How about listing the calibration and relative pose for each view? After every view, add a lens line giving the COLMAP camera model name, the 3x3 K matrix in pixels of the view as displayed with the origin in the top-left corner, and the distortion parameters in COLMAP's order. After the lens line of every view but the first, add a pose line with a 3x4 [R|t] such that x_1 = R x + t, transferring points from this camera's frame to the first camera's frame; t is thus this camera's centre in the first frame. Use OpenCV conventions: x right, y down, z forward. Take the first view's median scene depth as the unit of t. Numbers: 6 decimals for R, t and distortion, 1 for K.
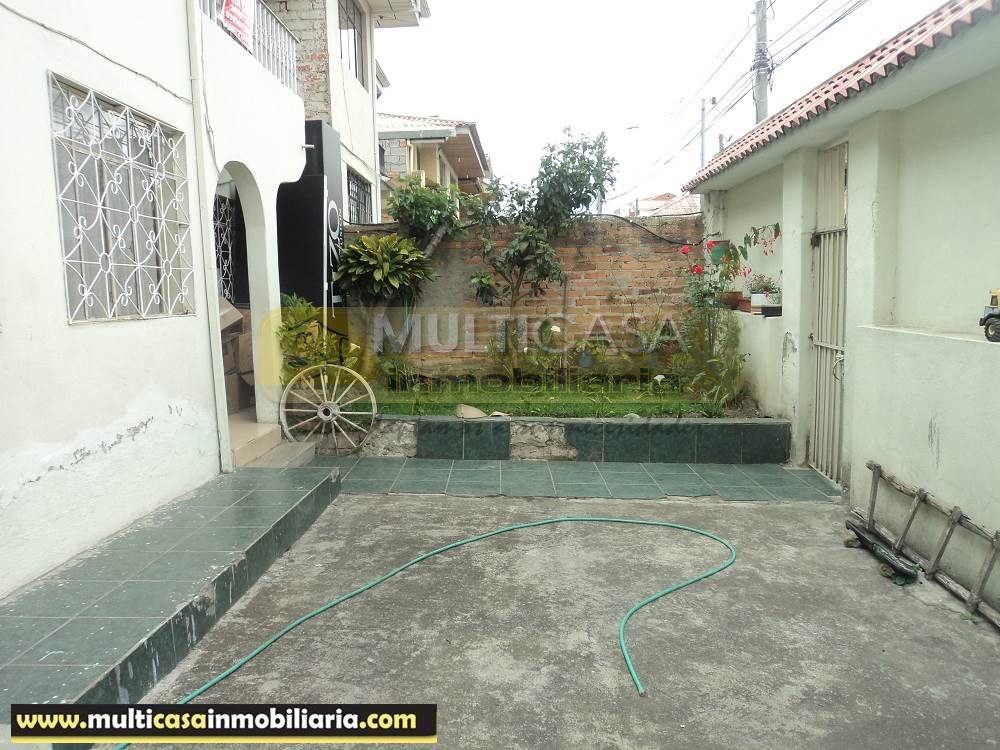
lens RADIAL K [[839.4, 0, 500.3], [0, 839.4, 375.8], [0, 0, 1]] dist [-0.009674, 0.002732]
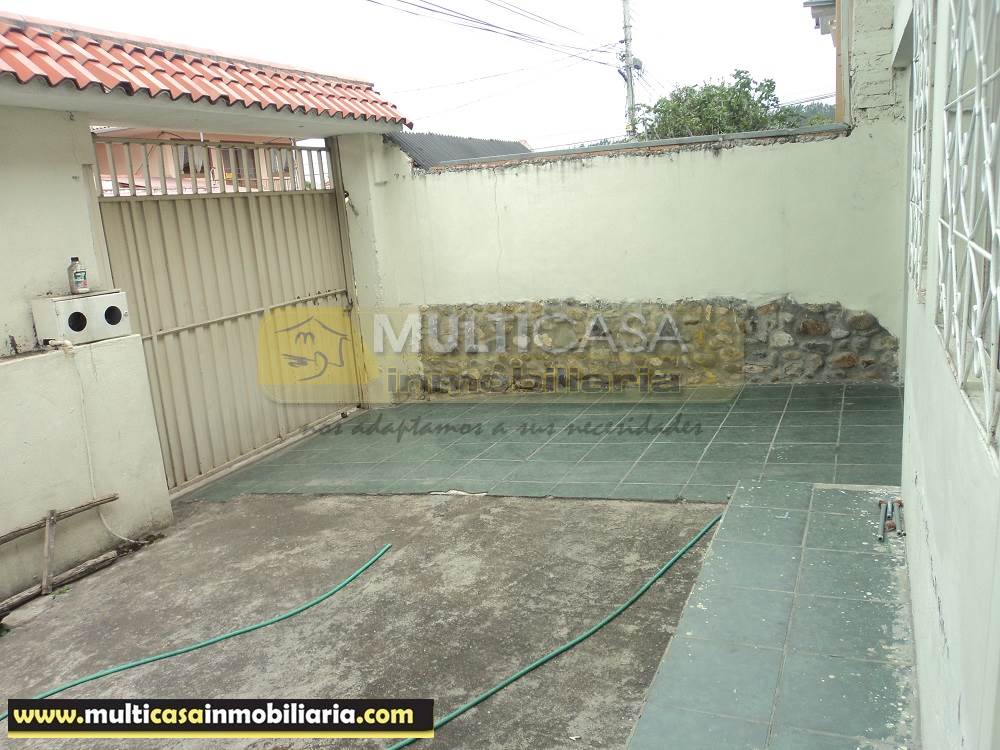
lens RADIAL K [[839.4, 0, 495.7], [0, 839.4, 372.5], [0, 0, 1]] dist [-0.009674, 0.002732]
pose [[-0.924174, 0.025338, 0.381130, -0.503380], [0.142802, 0.948364, 0.283220, -0.272481], [-0.354274, 0.316171, -0.880072, 1.833399]]
